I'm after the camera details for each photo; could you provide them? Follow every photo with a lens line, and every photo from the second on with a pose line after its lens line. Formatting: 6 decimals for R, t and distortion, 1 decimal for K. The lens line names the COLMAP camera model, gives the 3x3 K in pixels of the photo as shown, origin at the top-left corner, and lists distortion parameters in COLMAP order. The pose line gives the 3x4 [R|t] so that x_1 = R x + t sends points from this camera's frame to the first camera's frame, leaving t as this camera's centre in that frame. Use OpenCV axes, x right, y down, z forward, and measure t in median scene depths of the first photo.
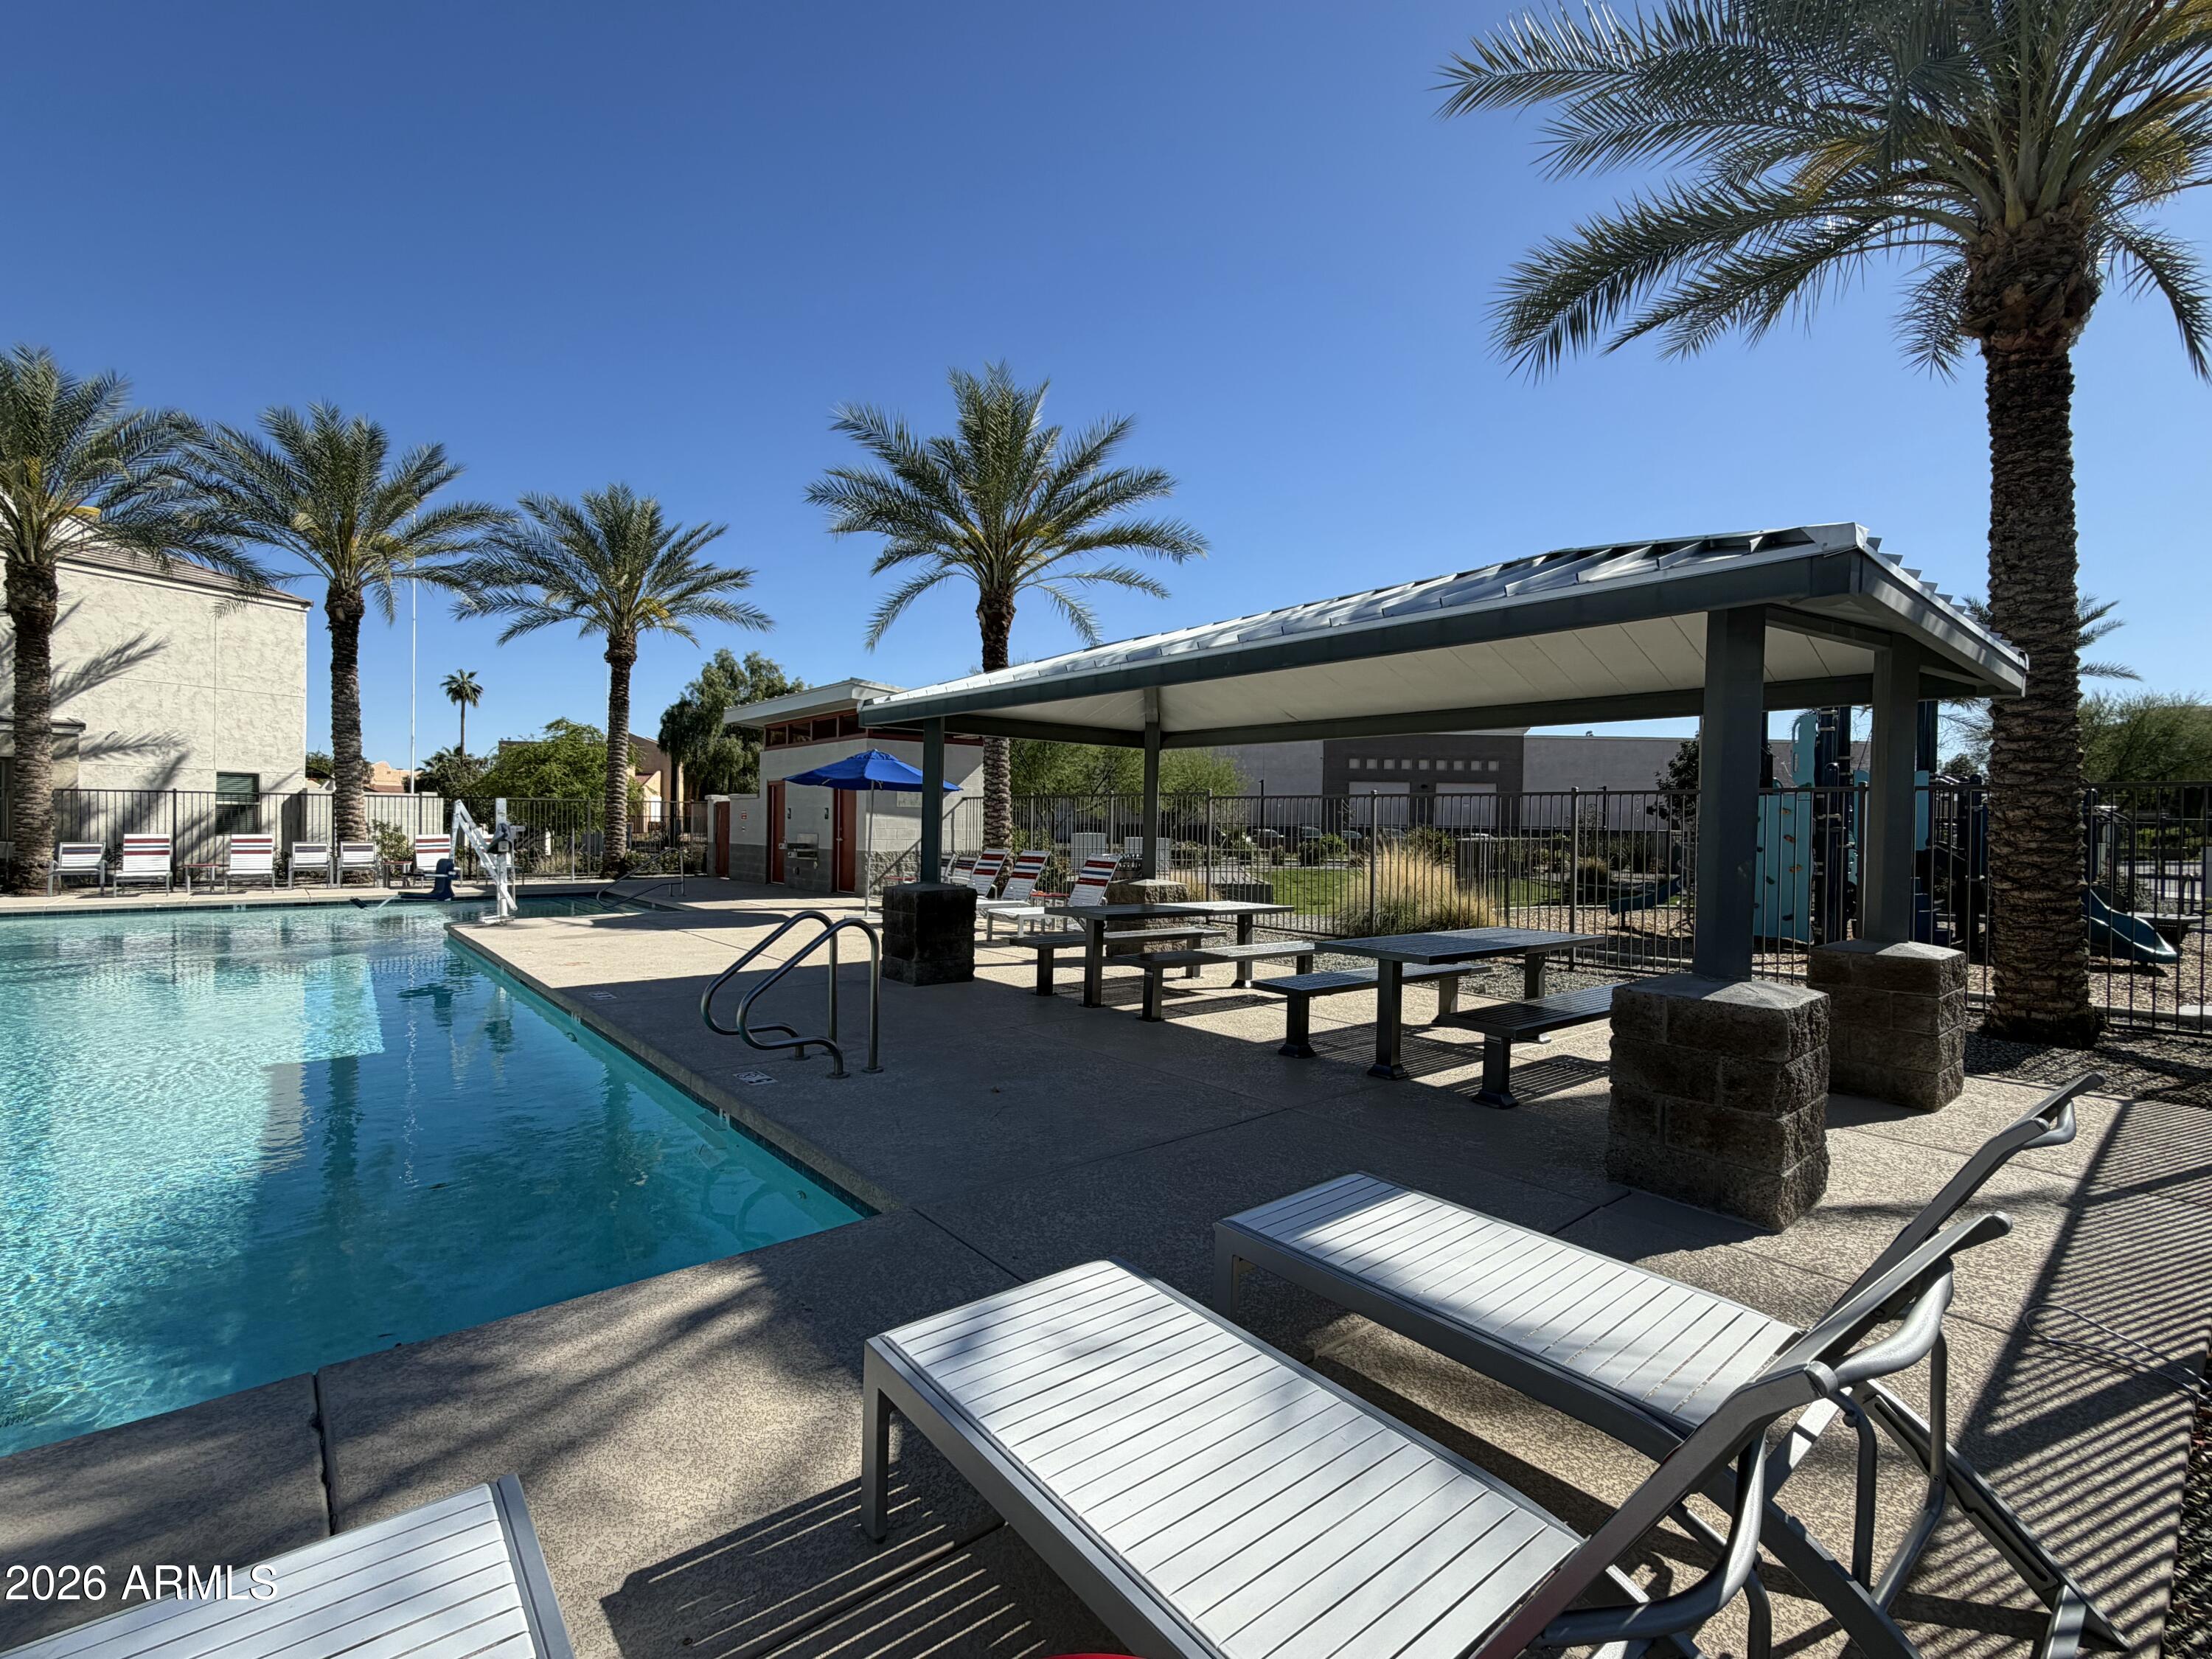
lens RADIAL K [[981.9, 0, 1109.1], [0, 981.9, 833.0], [0, 0, 1]] dist [-0.000895, -0.001957]
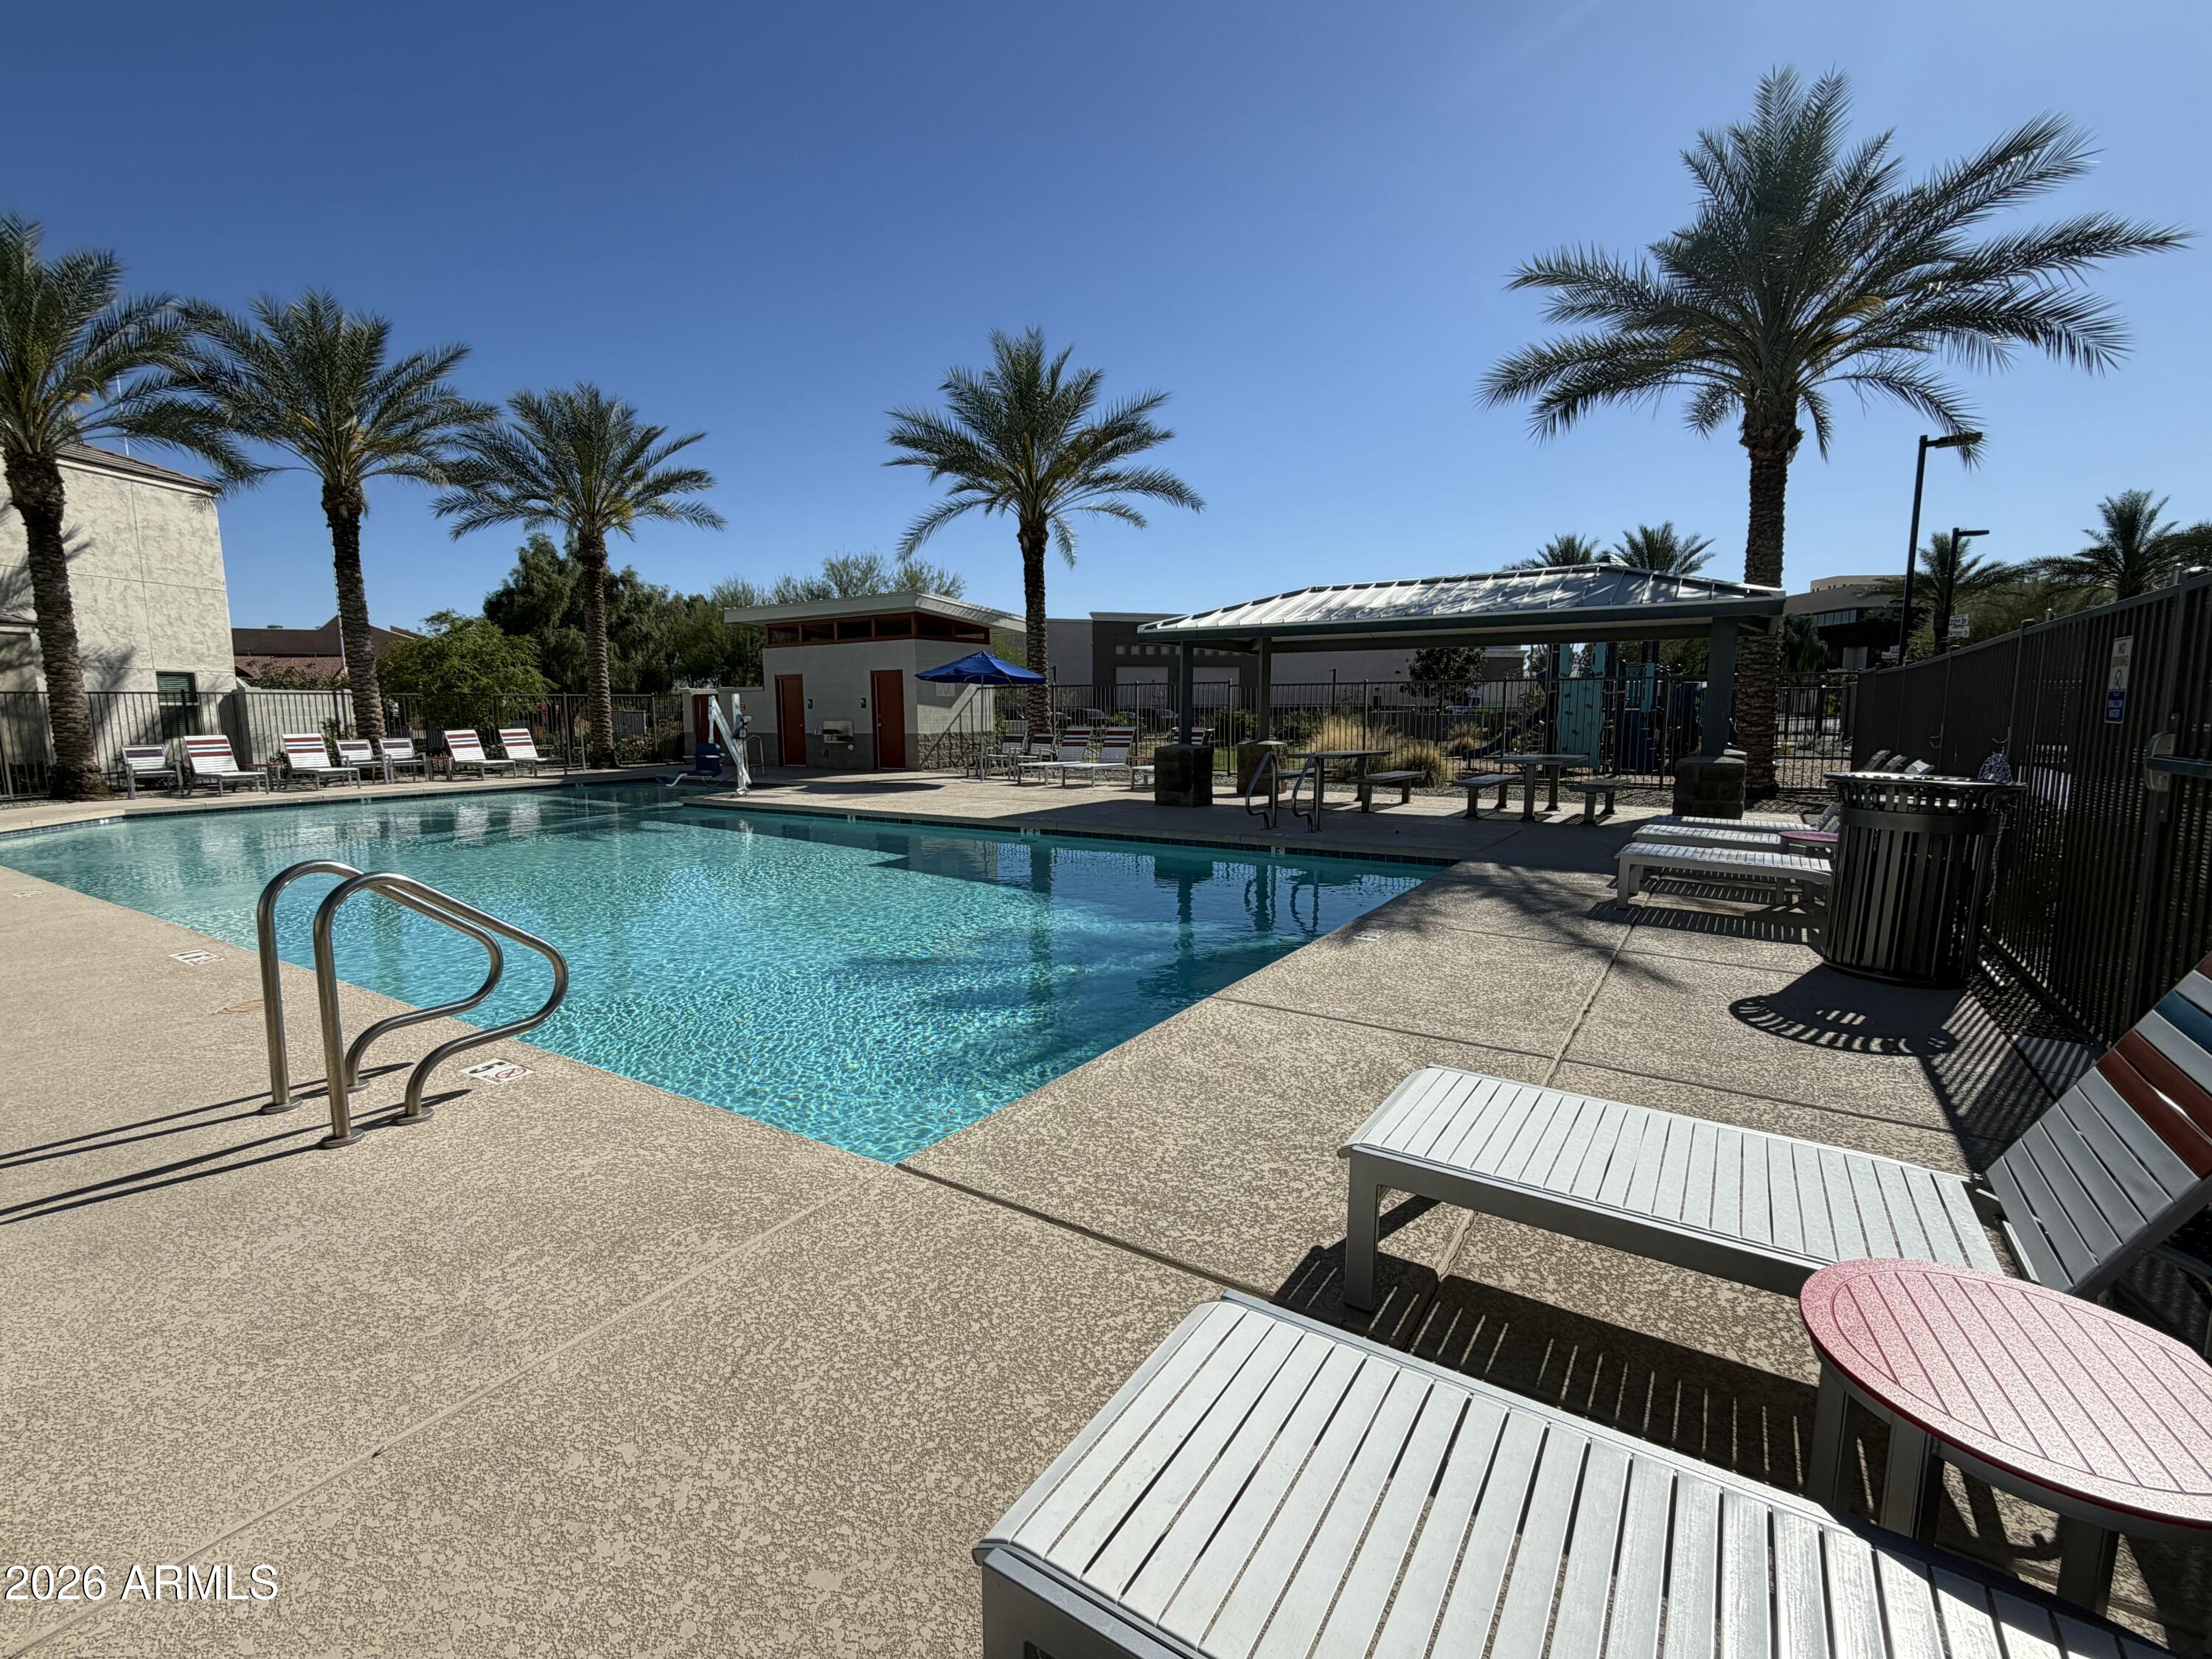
lens RADIAL K [[981.9, 0, 1104.5], [0, 981.9, 830.7], [0, 0, 1]] dist [-0.000895, -0.001957]
pose [[0.957730, -0.055028, 0.282355, -0.338071], [0.022461, 0.992841, 0.117309, 0.000573], [-0.286789, -0.106008, 0.952110, -0.210657]]
